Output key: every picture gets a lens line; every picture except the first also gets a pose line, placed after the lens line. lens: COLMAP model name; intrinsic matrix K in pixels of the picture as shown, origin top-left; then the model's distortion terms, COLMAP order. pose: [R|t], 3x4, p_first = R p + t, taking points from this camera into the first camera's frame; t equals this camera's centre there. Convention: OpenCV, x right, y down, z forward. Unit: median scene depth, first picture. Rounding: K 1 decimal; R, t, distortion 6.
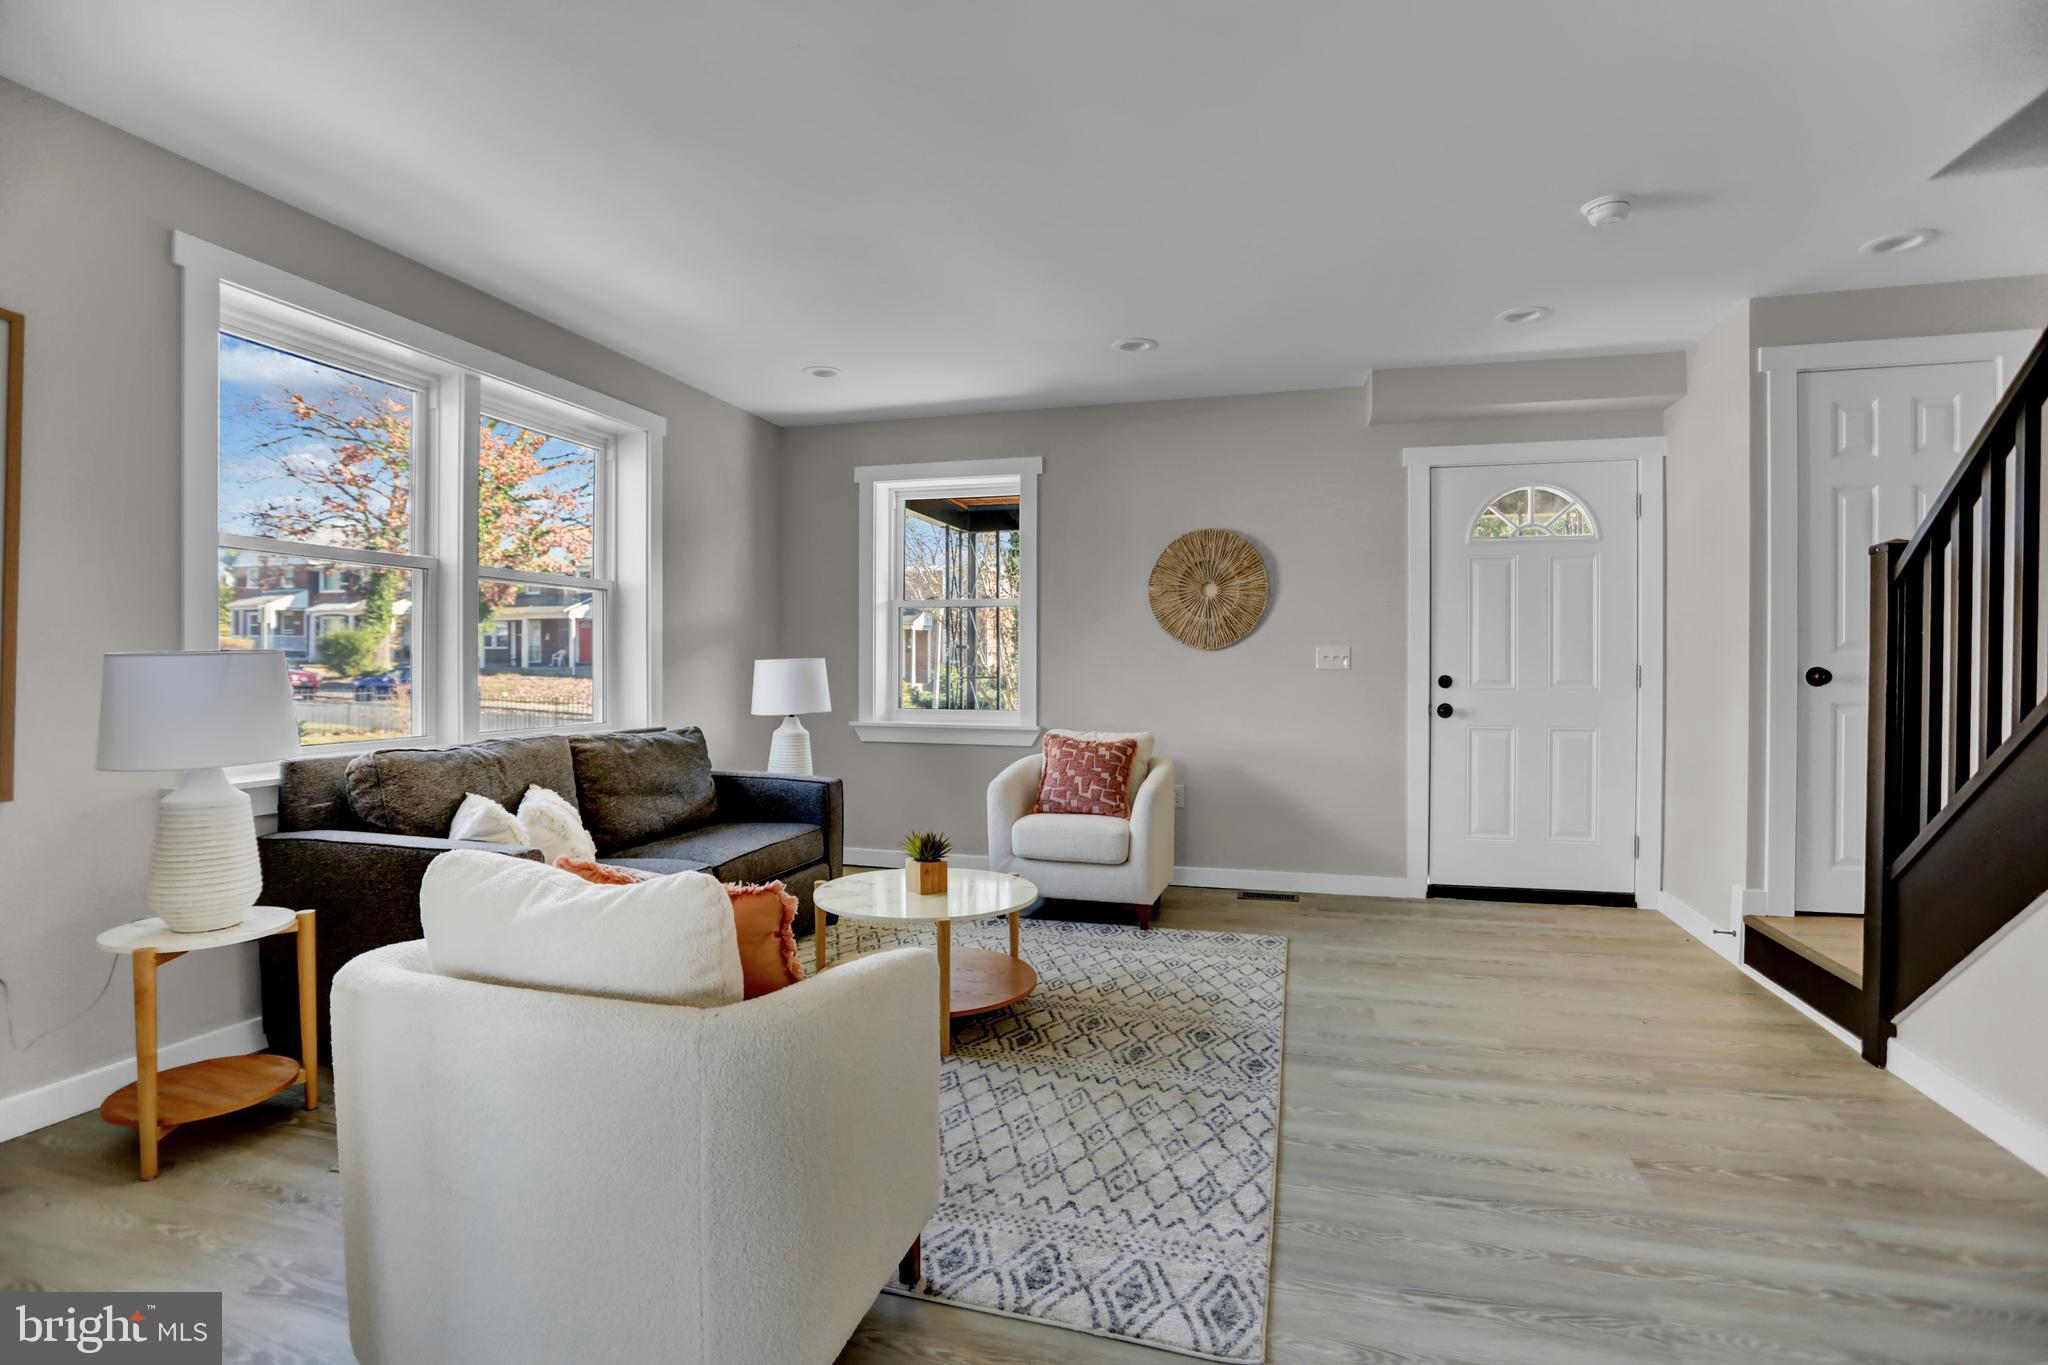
lens RADIAL K [[982.9, 0, 1025.7], [0, 982.9, 679.5], [0, 0, 1]] dist [-0.065427, 0.030868]
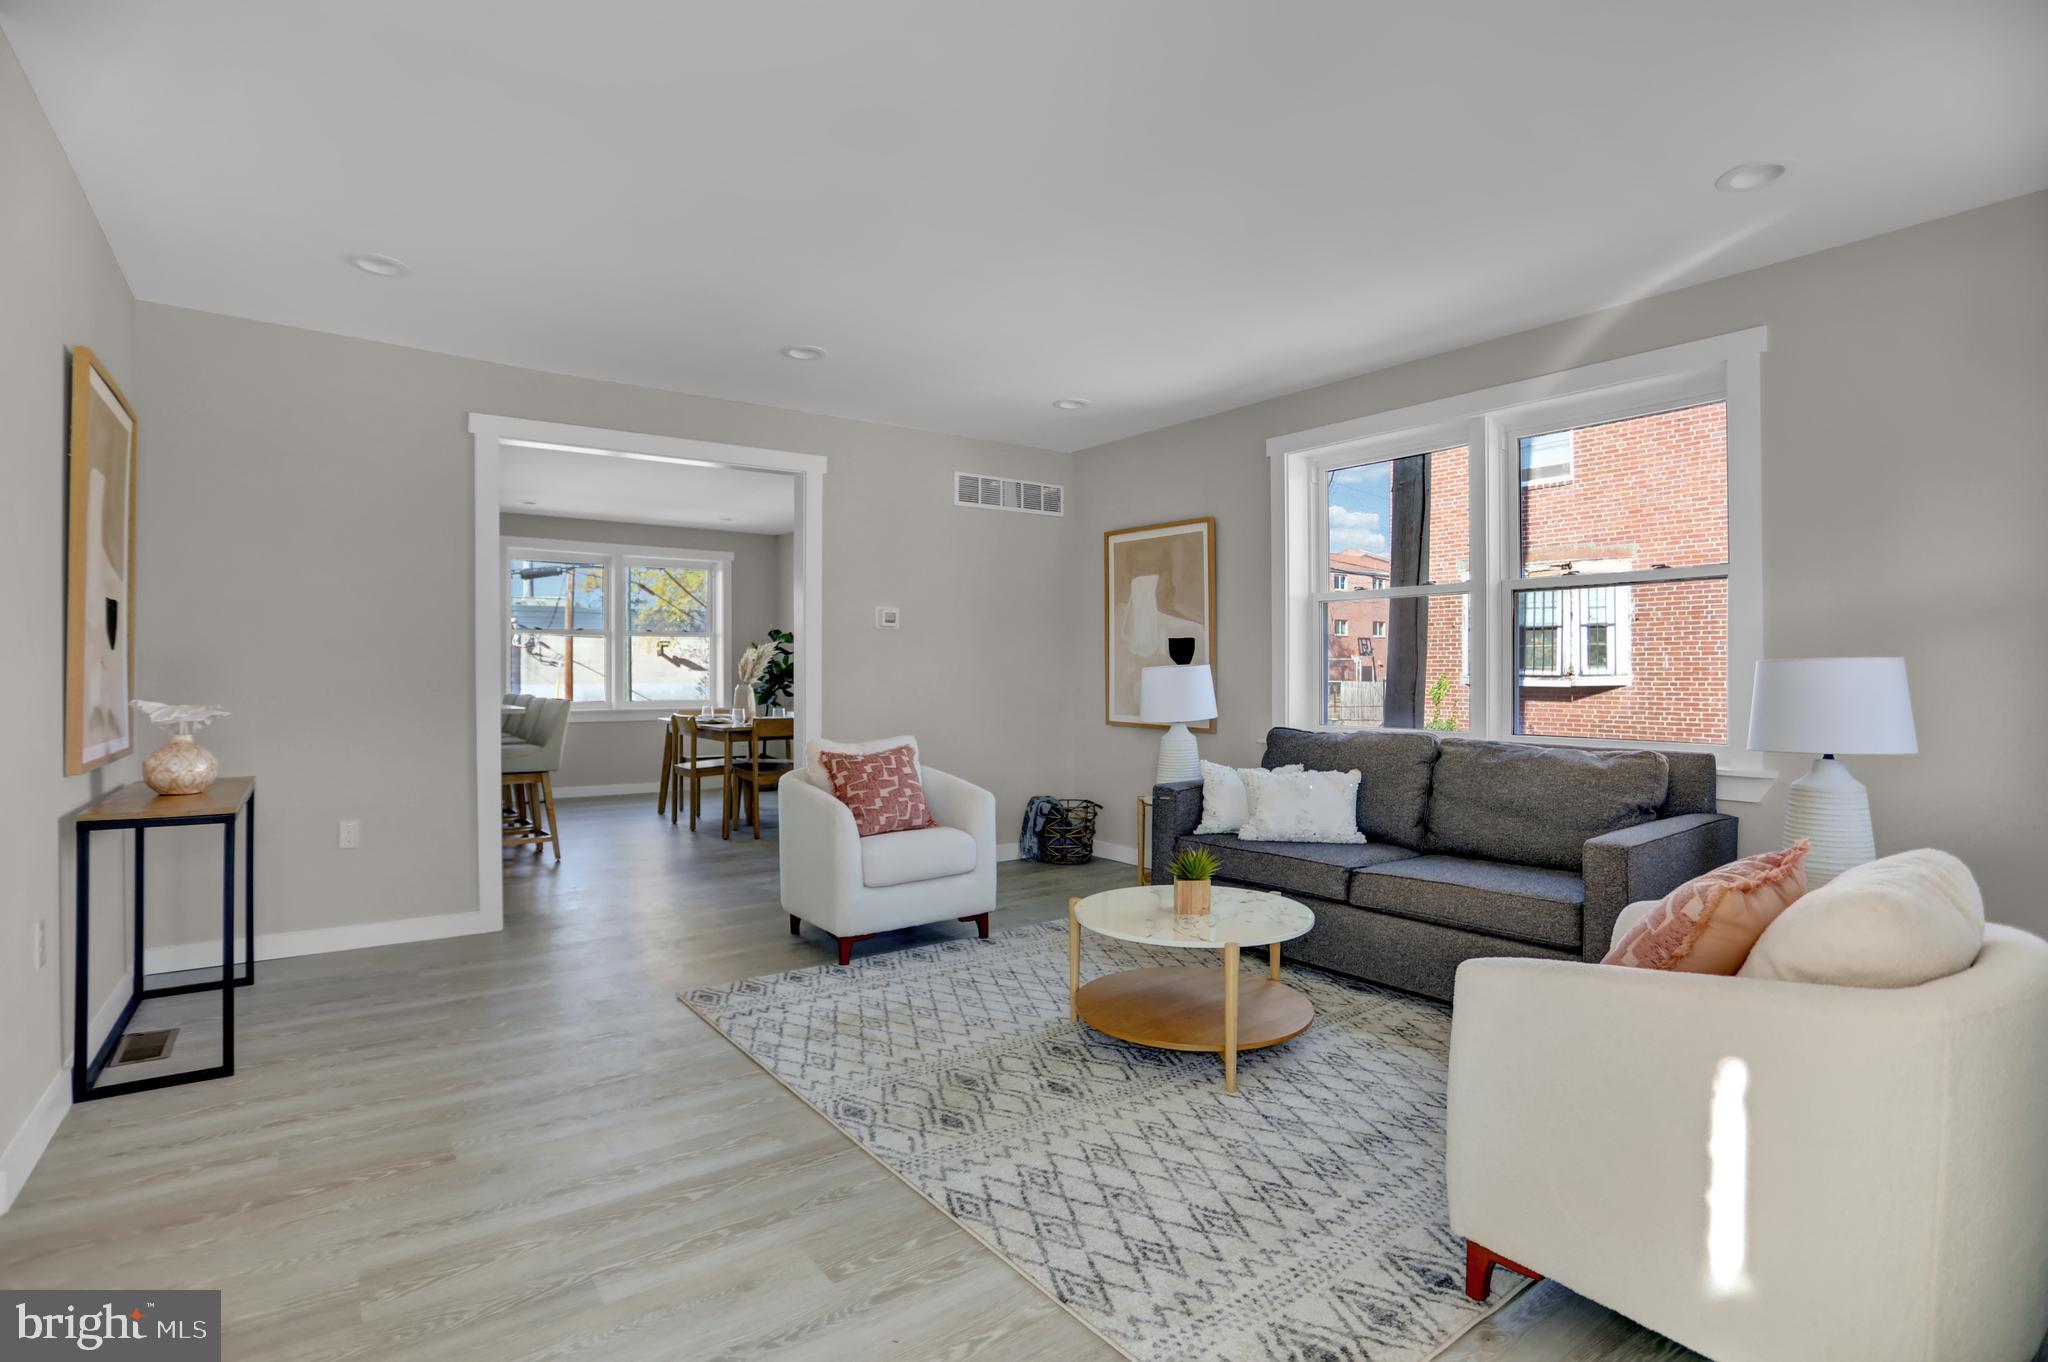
lens RADIAL K [[982.9, 0, 1025.7], [0, 982.9, 678.0], [0, 0, 1]] dist [-0.065427, 0.030868]
pose [[-0.600503, 0.004357, -0.799610, 0.875235], [-0.009828, 0.999869, 0.012829, -0.020778], [0.799562, 0.015562, -0.600382, 1.687512]]
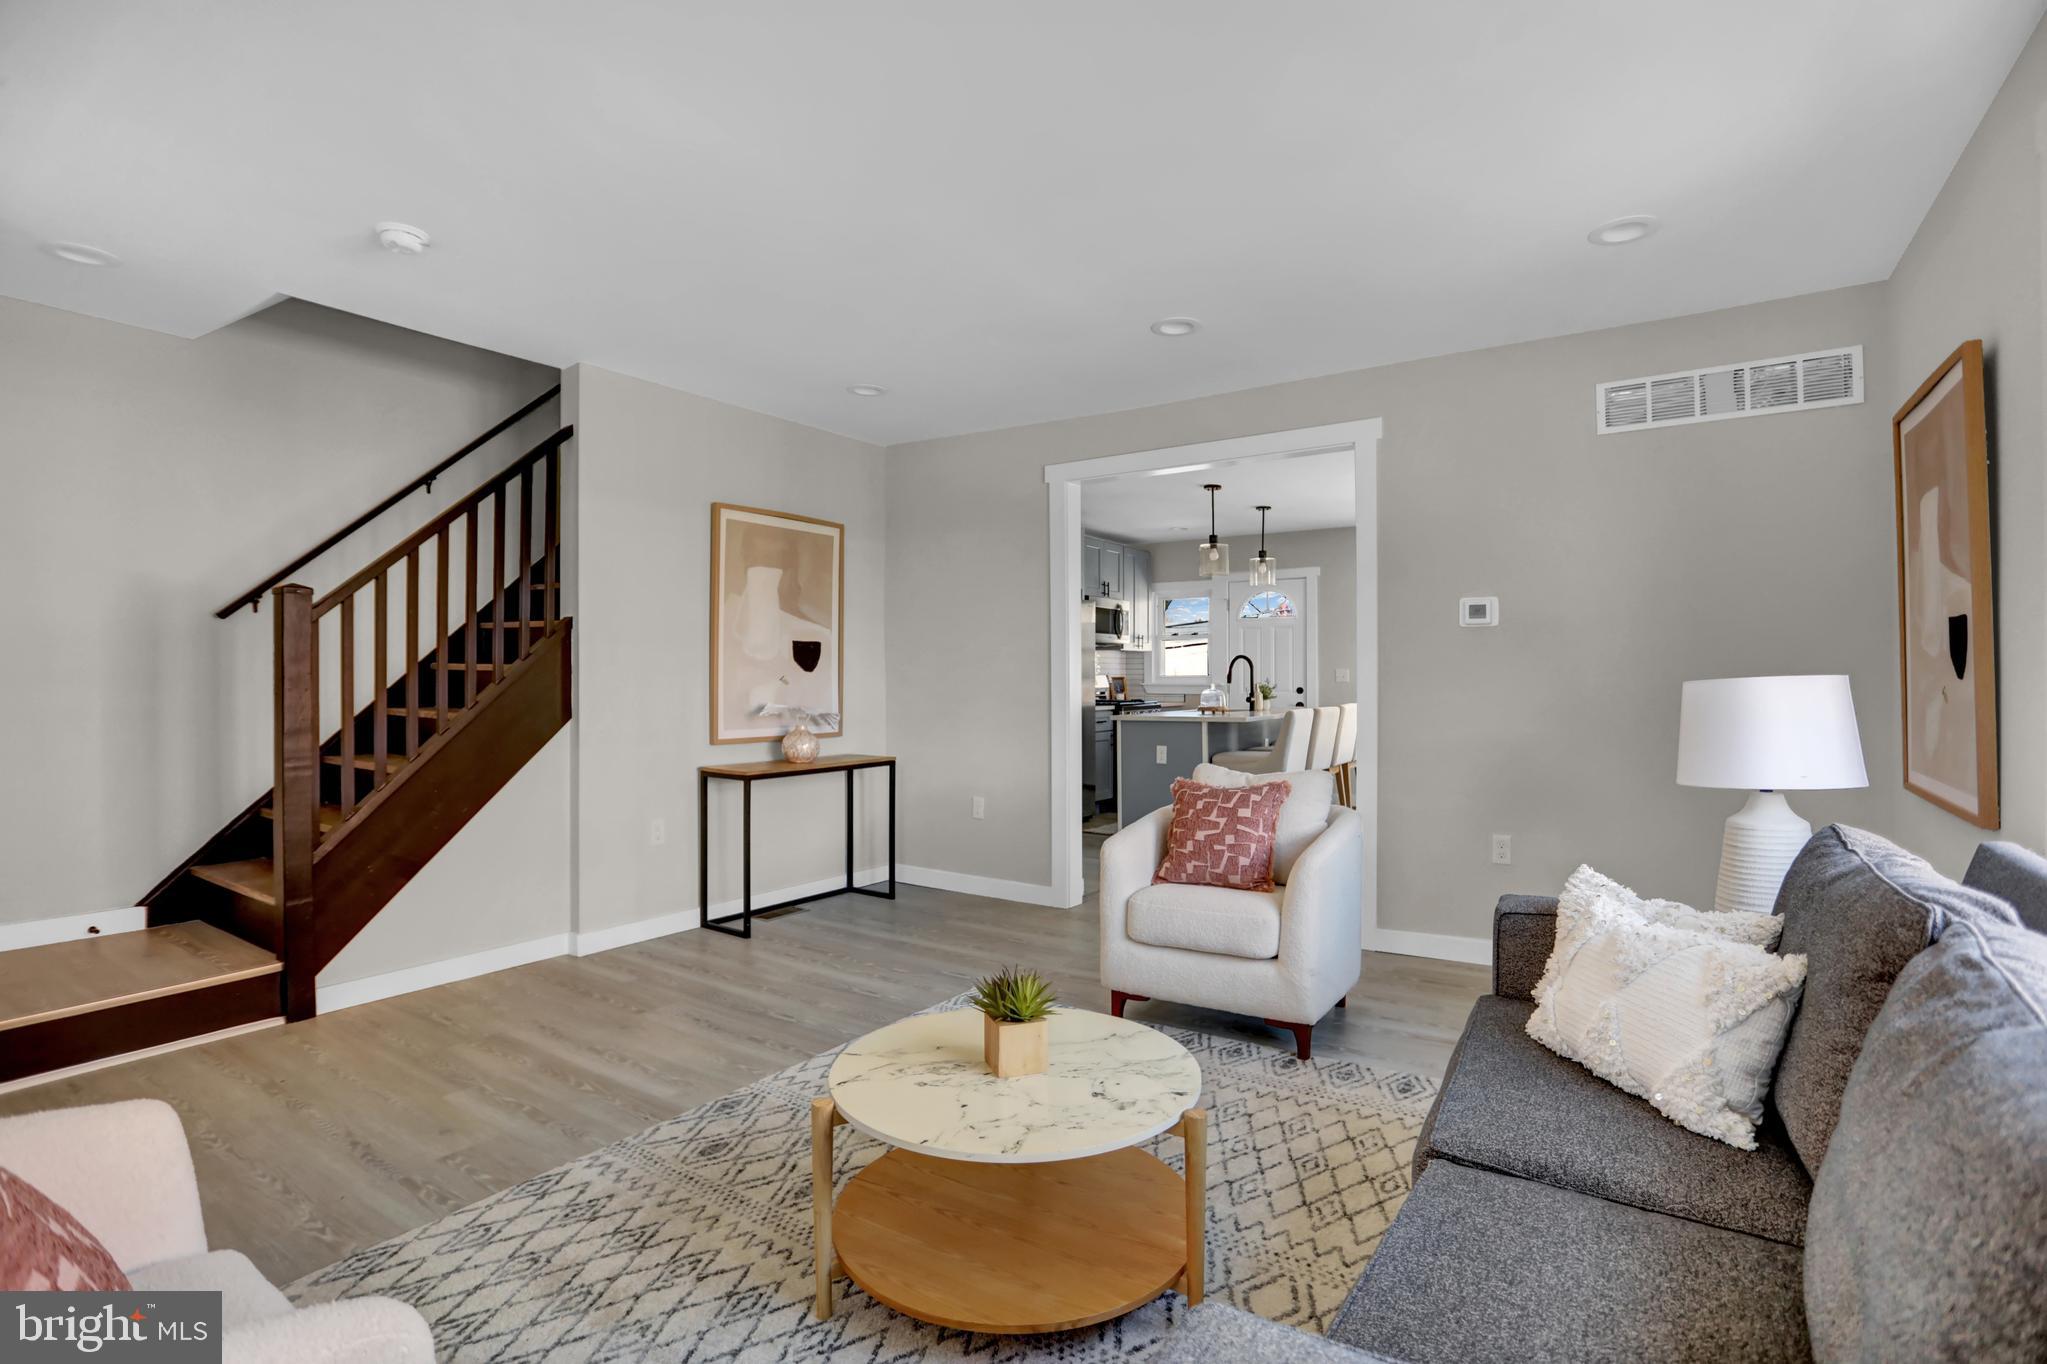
lens RADIAL K [[982.4, 0, 1025.2], [0, 982.4, 679.0], [0, 0, 1]] dist [-0.065427, 0.030868]
pose [[-0.953213, 0.003896, 0.302274, -0.337533], [0.006076, 0.999962, 0.006272, -0.028239], [-0.302238, 0.007815, -0.953201, 1.844501]]
